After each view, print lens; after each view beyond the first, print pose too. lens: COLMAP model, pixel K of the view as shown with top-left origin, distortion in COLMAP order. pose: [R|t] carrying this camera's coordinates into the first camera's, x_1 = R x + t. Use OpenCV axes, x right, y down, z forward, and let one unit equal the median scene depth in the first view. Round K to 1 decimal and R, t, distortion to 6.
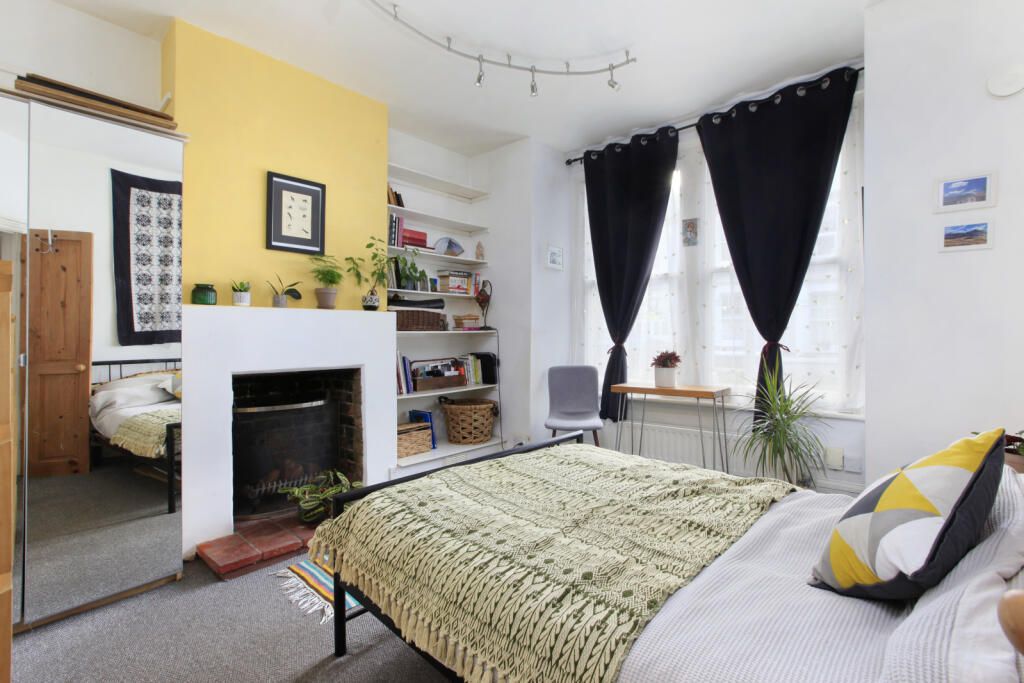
lens RADIAL K [[471.3, 0, 509.4], [0, 471.3, 336.3], [0, 0, 1]] dist [0.001379, -0.000139]
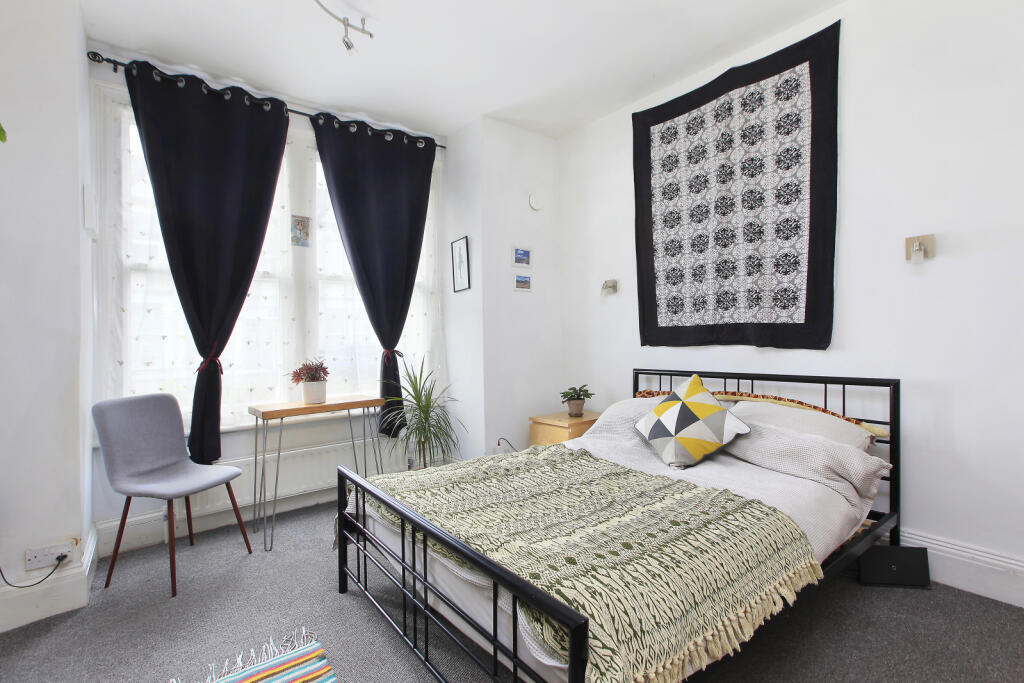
lens RADIAL K [[471.3, 0, 509.5], [0, 471.3, 342.0], [0, 0, 1]] dist [0.001379, -0.000139]
pose [[0.165724, -0.004408, 0.986162, -0.457462], [0.022864, 0.999738, 0.000626, 0.000622], [-0.985907, 0.022443, 0.165782, 0.481050]]
